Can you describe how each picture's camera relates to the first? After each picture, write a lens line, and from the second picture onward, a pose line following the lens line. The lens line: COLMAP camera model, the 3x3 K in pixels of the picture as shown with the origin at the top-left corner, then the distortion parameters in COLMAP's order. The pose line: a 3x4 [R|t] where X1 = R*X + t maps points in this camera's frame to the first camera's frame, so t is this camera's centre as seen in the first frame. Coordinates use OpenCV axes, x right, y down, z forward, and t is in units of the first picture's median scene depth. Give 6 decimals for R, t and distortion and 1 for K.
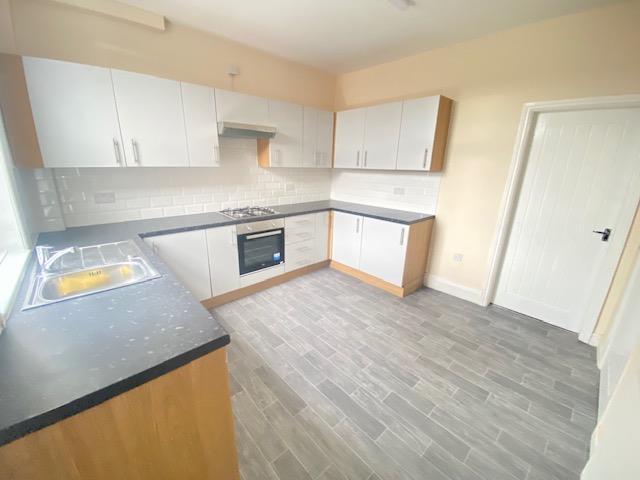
lens RADIAL K [[262.4, 0, 318.4], [0, 262.4, 238.0], [0, 0, 1]] dist [0.052394, -0.041602]
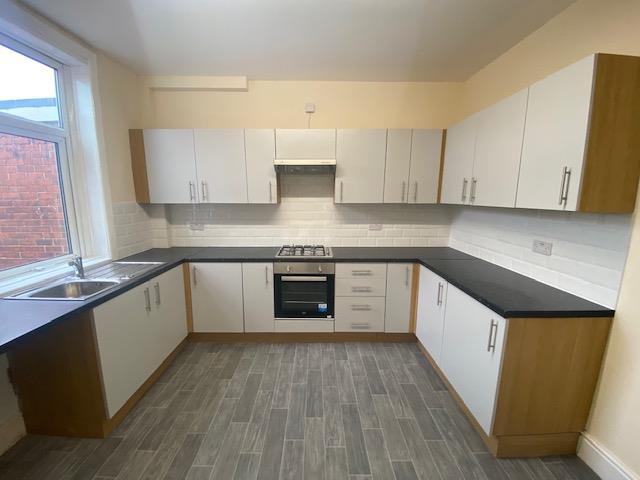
lens RADIAL K [[262.4, 0, 318.4], [0, 262.4, 238.0], [0, 0, 1]] dist [0.052394, -0.041602]
pose [[0.732055, 0.091116, -0.675125, 0.375224], [-0.178805, 0.981970, -0.061355, -0.093215], [0.657362, 0.165631, 0.735148, 0.350361]]
